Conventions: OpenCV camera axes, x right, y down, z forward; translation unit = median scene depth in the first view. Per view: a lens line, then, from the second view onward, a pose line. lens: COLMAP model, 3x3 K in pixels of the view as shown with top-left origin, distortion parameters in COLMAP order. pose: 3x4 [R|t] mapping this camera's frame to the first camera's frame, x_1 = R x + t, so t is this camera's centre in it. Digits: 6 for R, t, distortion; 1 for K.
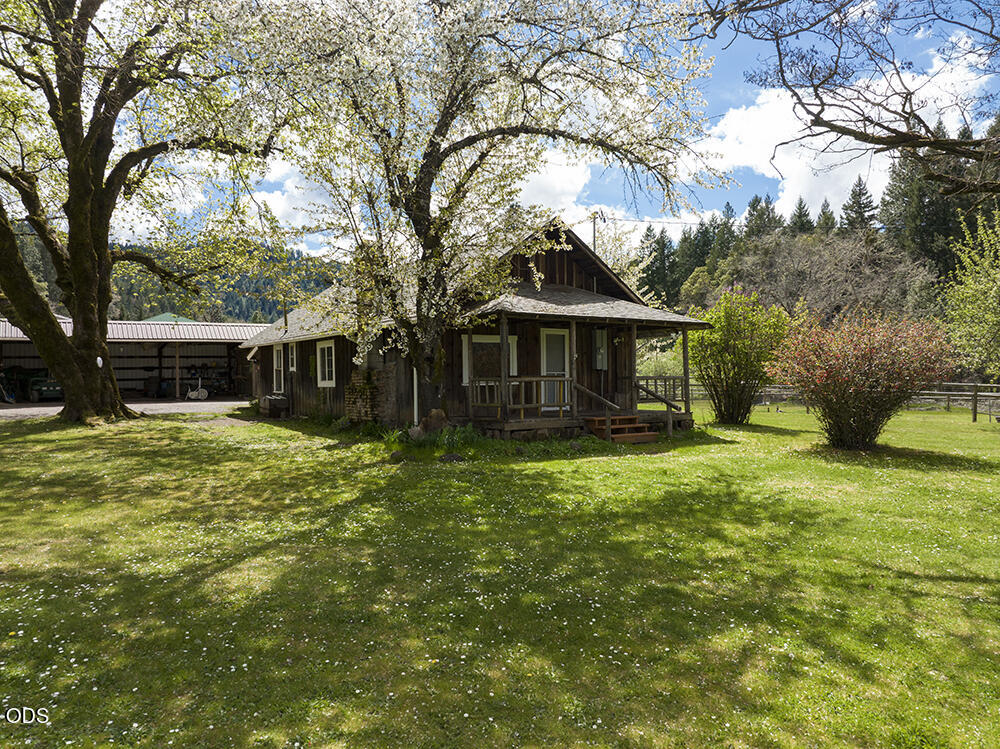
lens RADIAL K [[703.5, 0, 501.7], [0, 703.5, 368.4], [0, 0, 1]] dist [-0.039464, 0.012040]
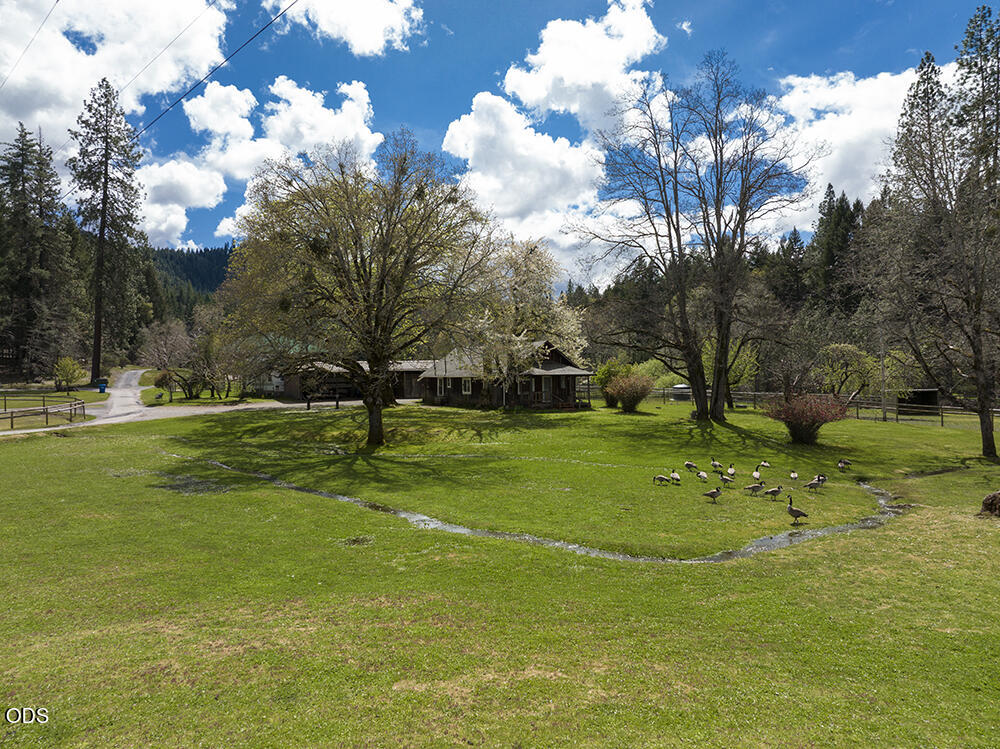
lens RADIAL K [[703.5, 0, 501.7], [0, 703.5, 368.4], [0, 0, 1]] dist [-0.039464, 0.012040]
pose [[0.999771, -0.002894, -0.021204, -0.055507], [0.002976, 0.999988, 0.003822, -0.096494], [0.021192, -0.003884, 0.999768, -2.035349]]
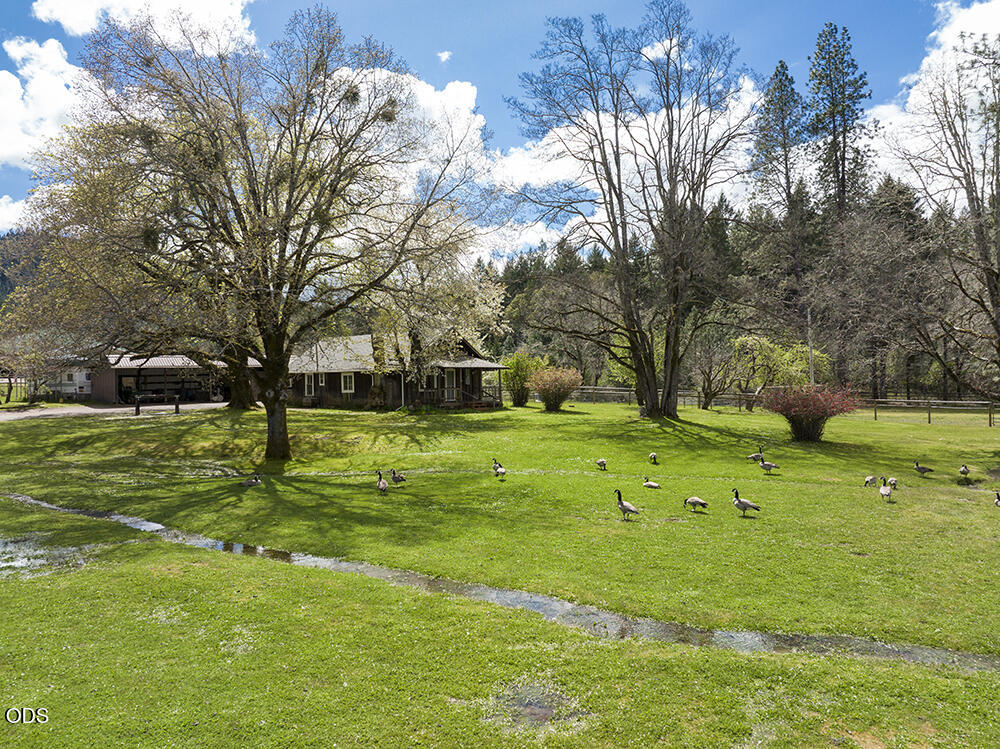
lens RADIAL K [[703.5, 0, 501.7], [0, 703.5, 368.4], [0, 0, 1]] dist [-0.039464, 0.012040]
pose [[0.970862, -0.002717, 0.239625, -0.348579], [0.004194, 0.999975, -0.005654, -0.042141], [-0.239603, 0.006495, 0.970849, -1.498987]]
